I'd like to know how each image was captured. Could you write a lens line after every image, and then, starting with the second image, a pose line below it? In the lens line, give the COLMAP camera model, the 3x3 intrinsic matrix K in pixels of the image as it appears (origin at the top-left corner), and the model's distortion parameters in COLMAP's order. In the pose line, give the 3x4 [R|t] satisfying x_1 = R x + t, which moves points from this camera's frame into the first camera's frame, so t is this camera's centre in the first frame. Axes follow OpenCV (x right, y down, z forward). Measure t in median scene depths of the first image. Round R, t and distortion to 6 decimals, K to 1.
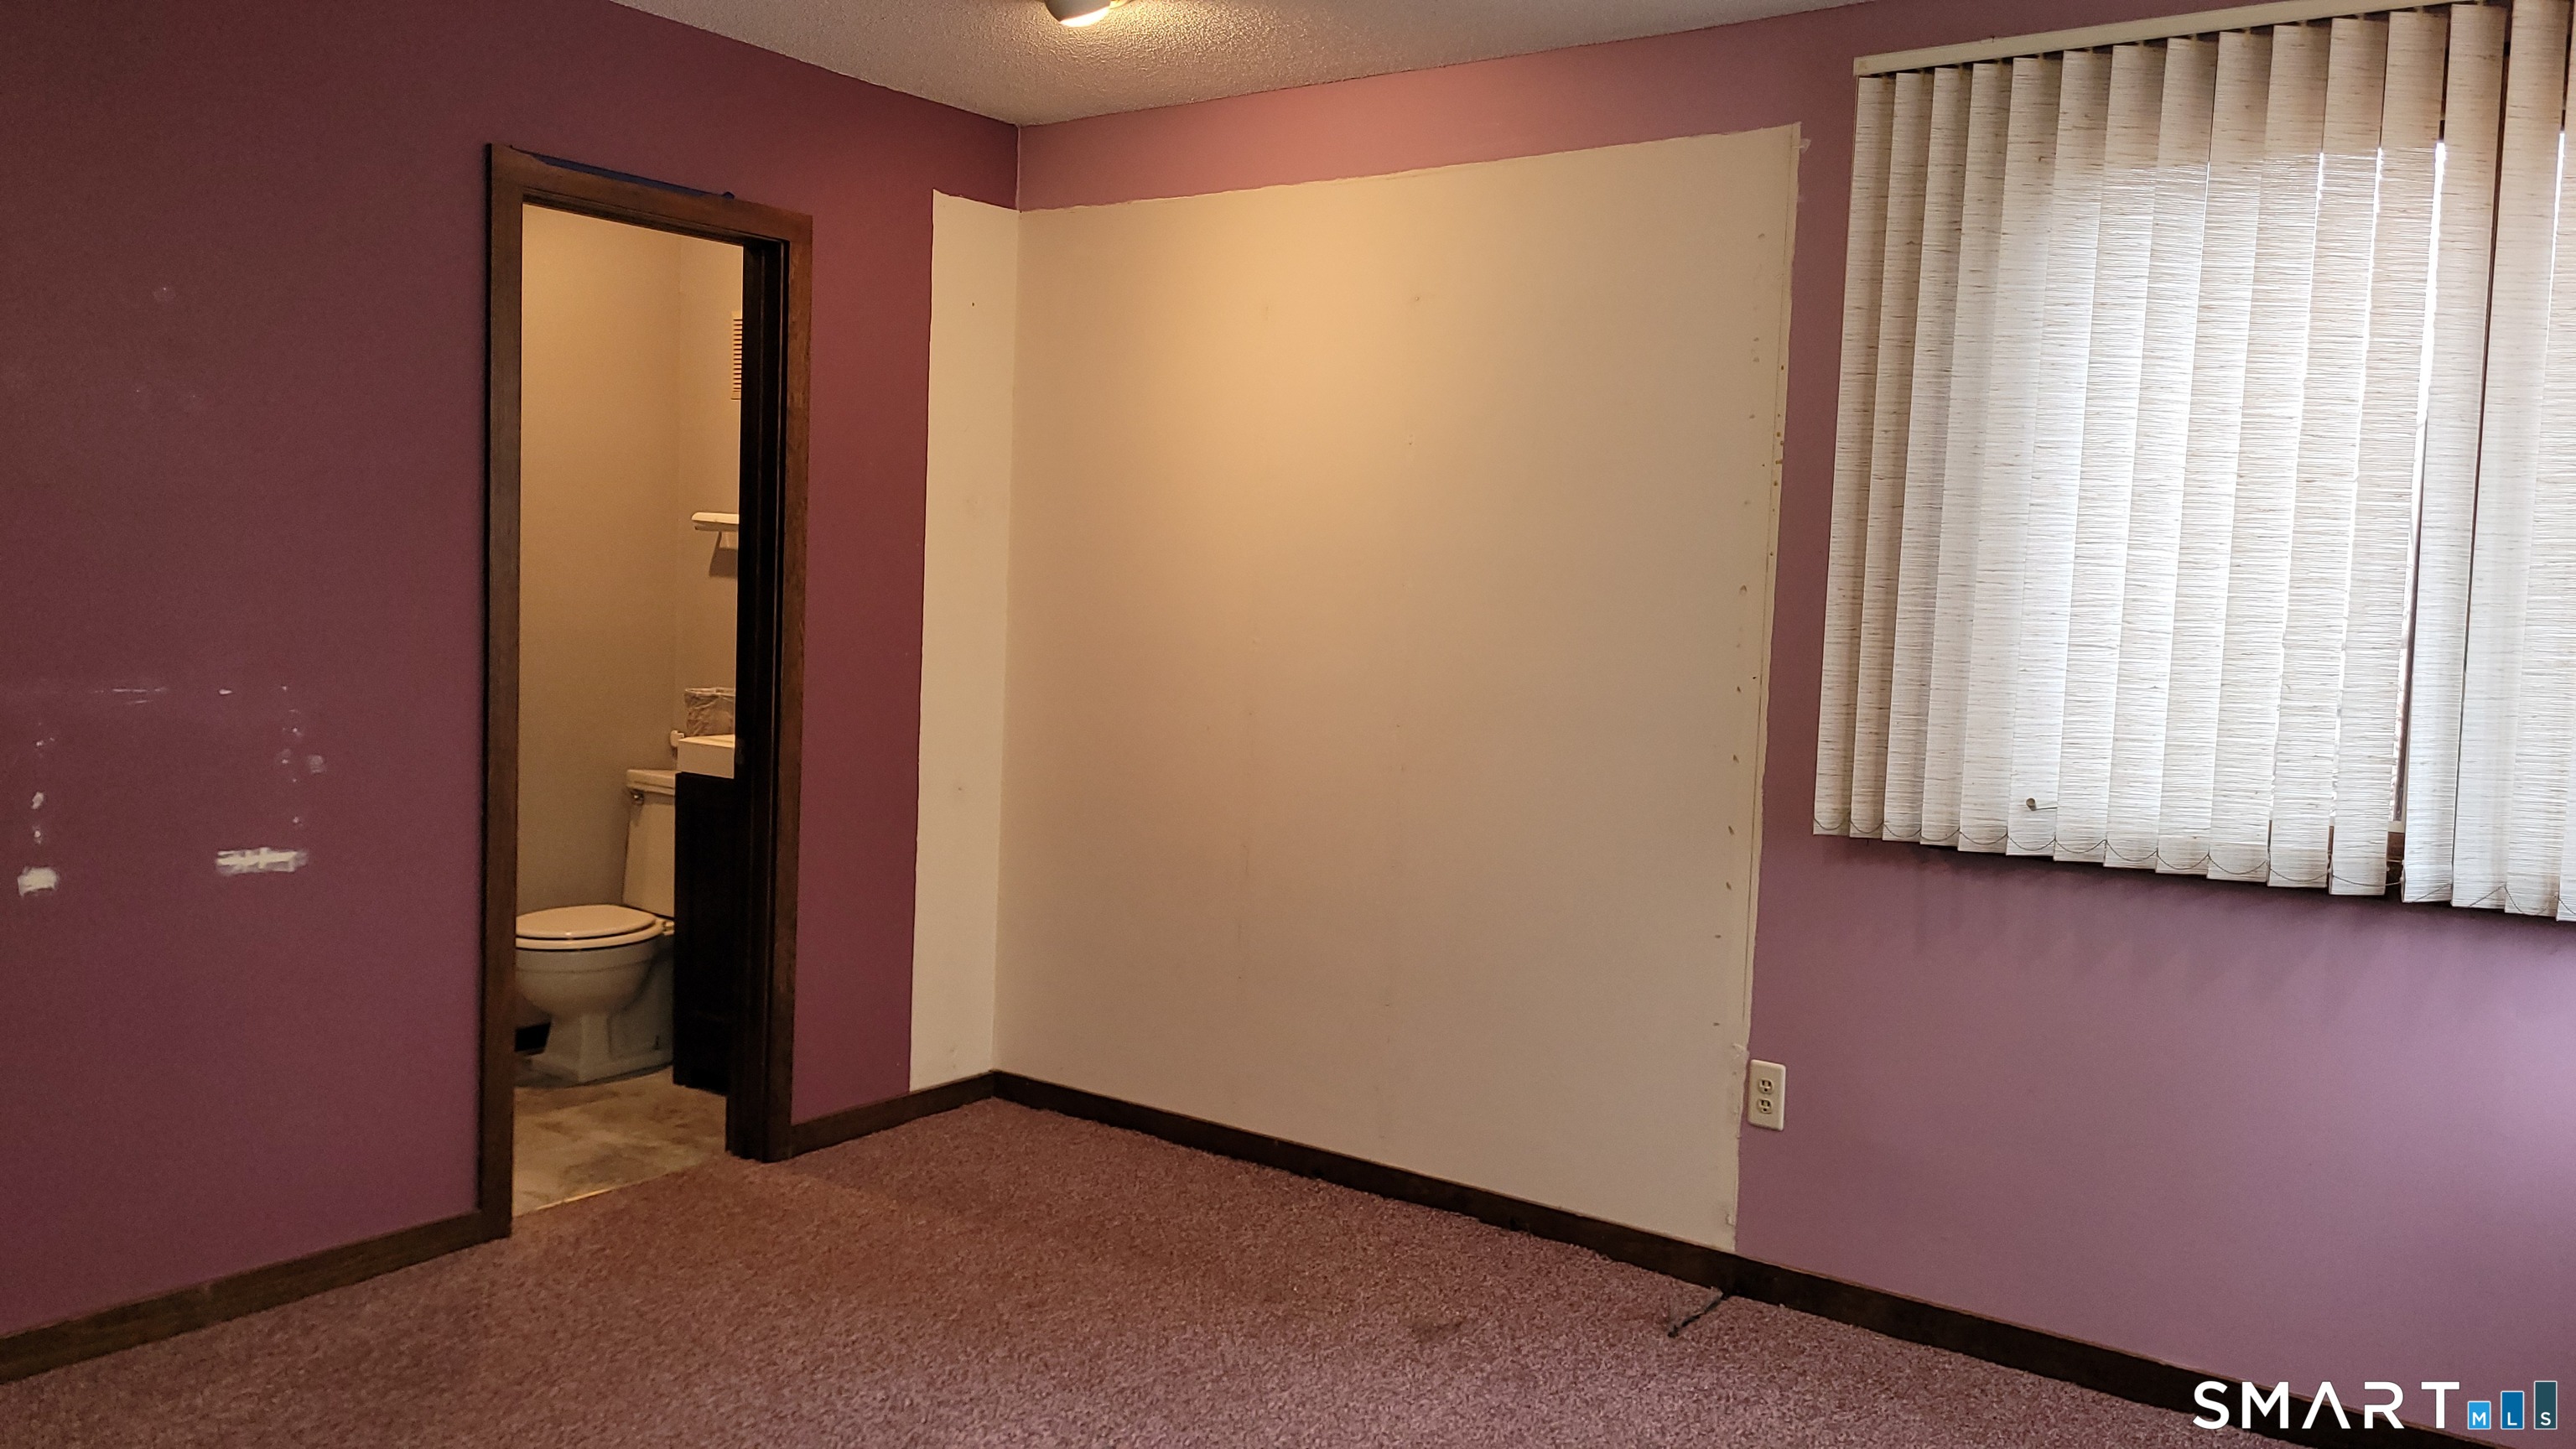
lens RADIAL K [[1945.7, 0, 1291.3], [0, 1945.7, 711.6], [0, 0, 1]] dist [0.067650, 0.002931]
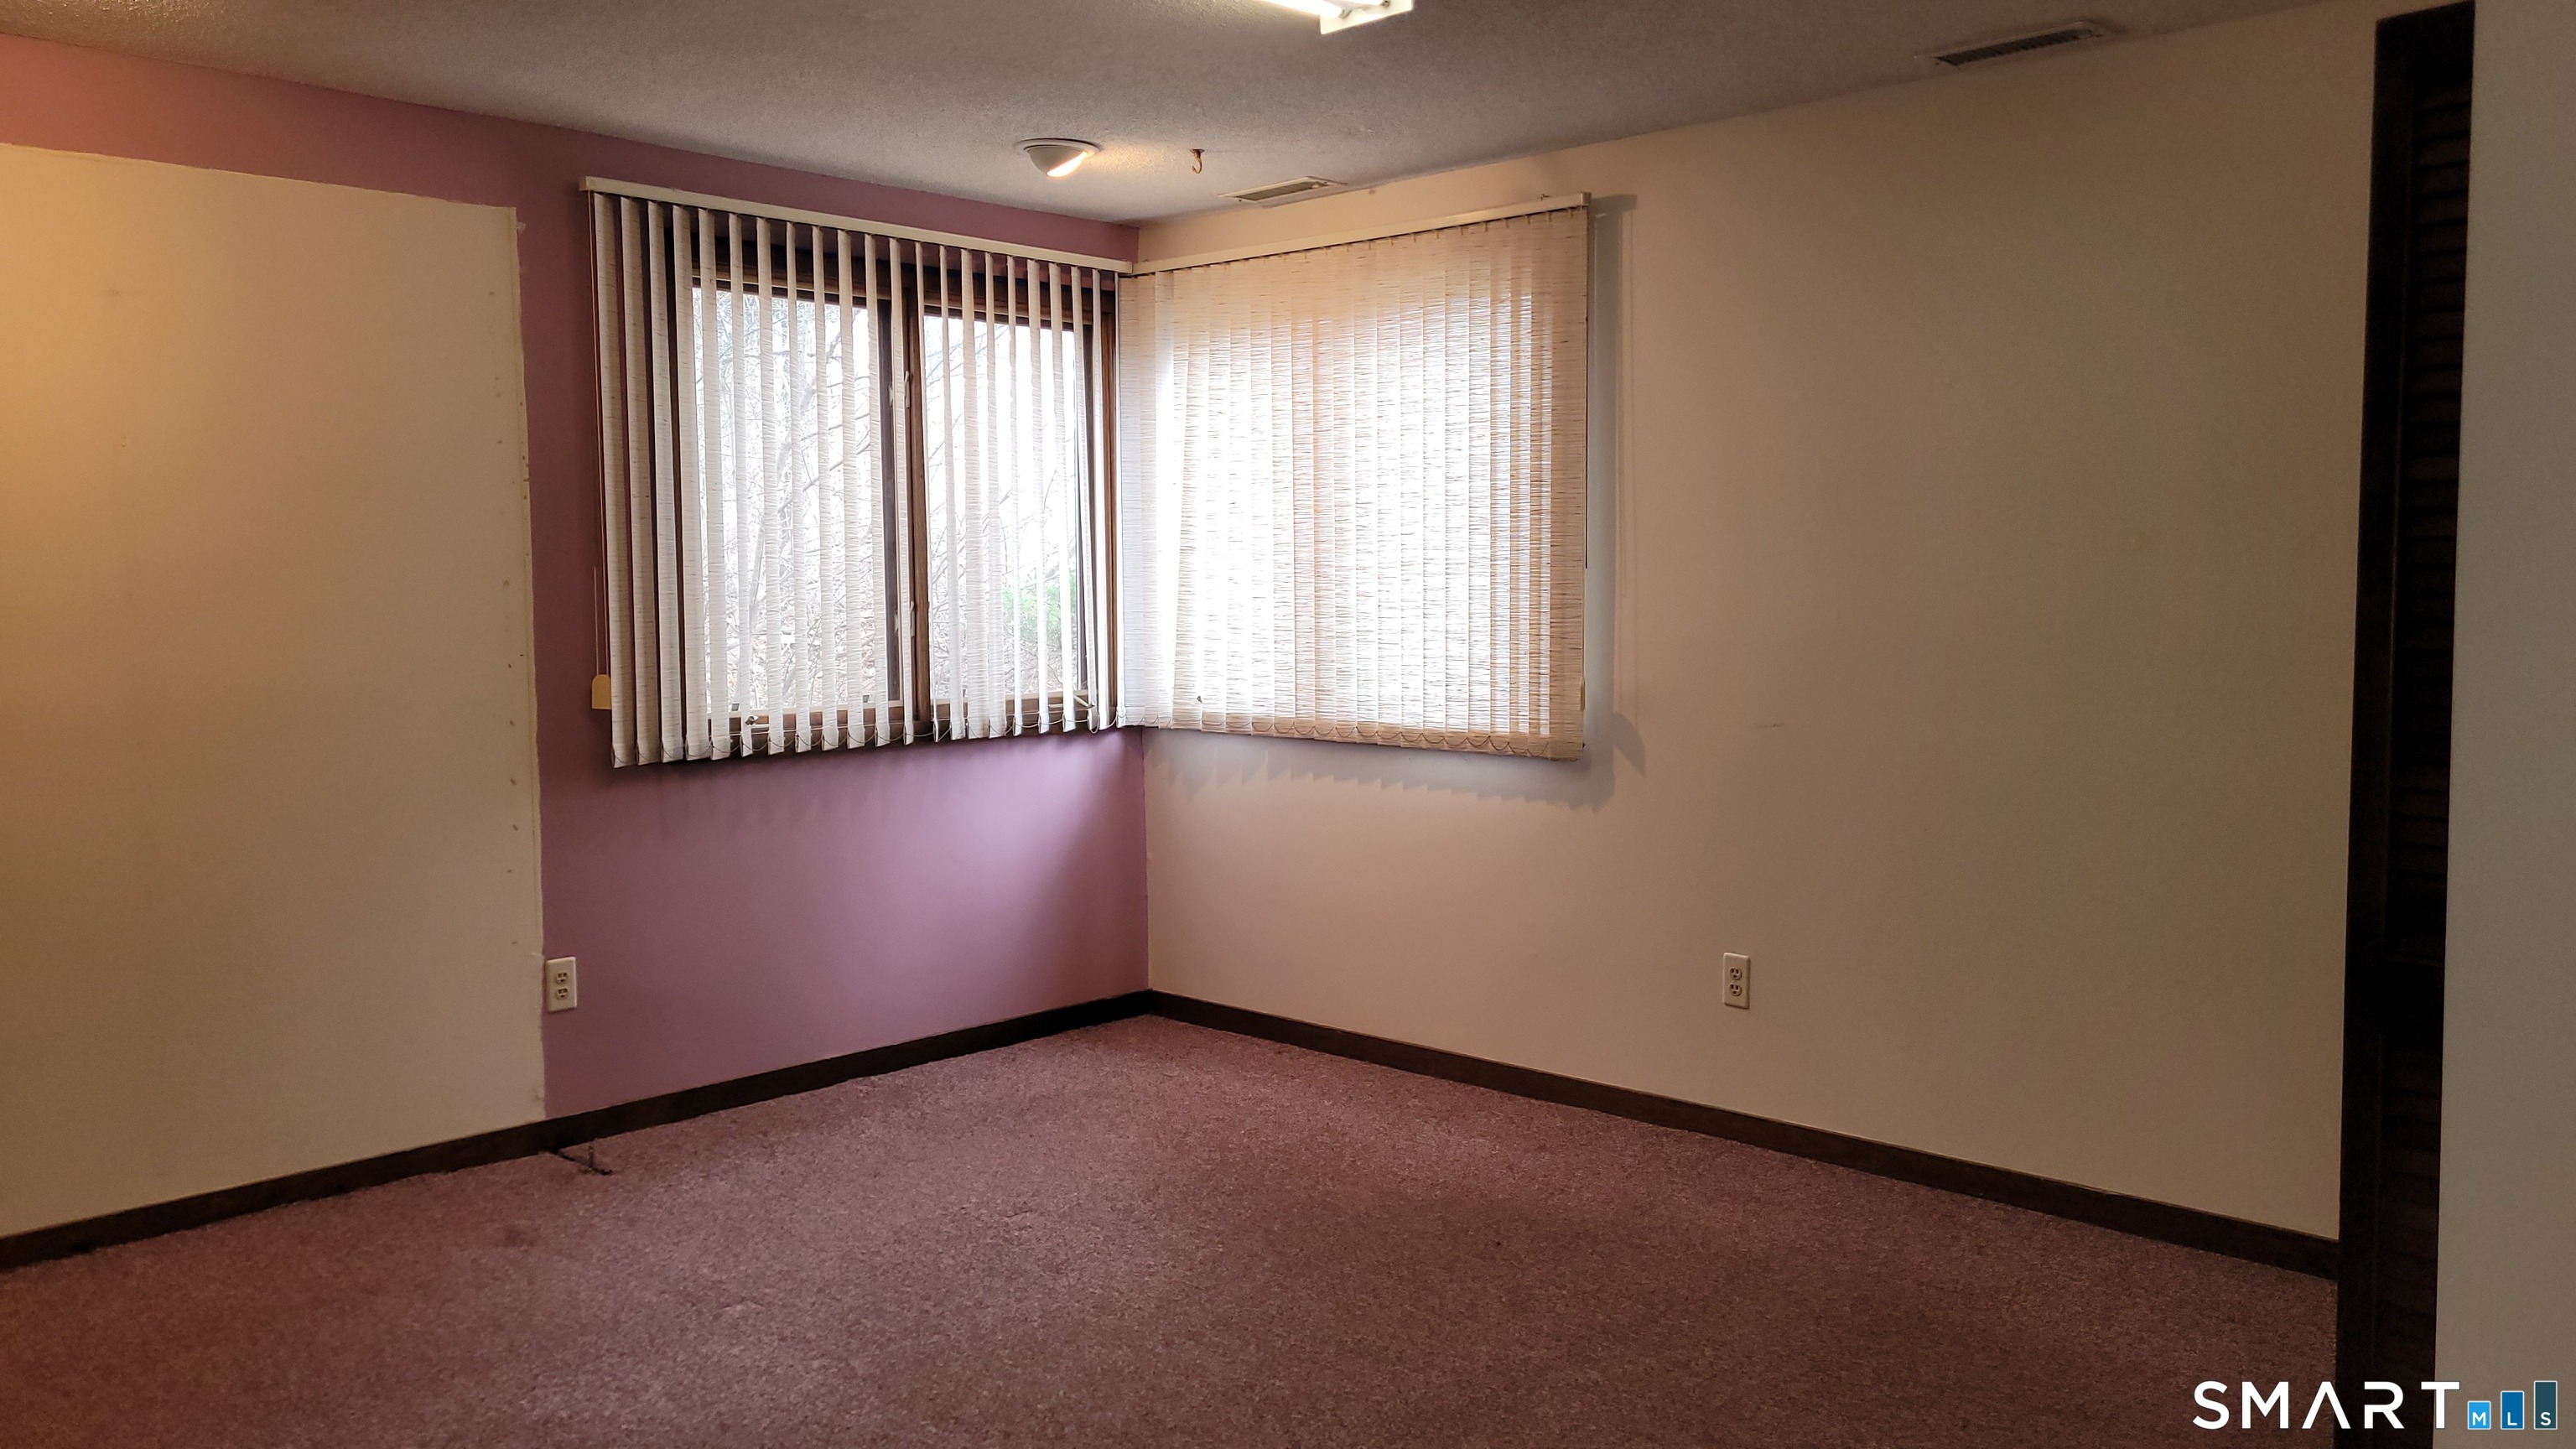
lens RADIAL K [[1945.7, 0, 1291.3], [0, 1945.7, 711.6], [0, 0, 1]] dist [0.067650, 0.002931]
pose [[0.140895, -0.106170, 0.984315, -0.914714], [0.081838, 0.992080, 0.095293, -0.059814], [-0.986636, 0.067128, 0.148468, 0.339999]]
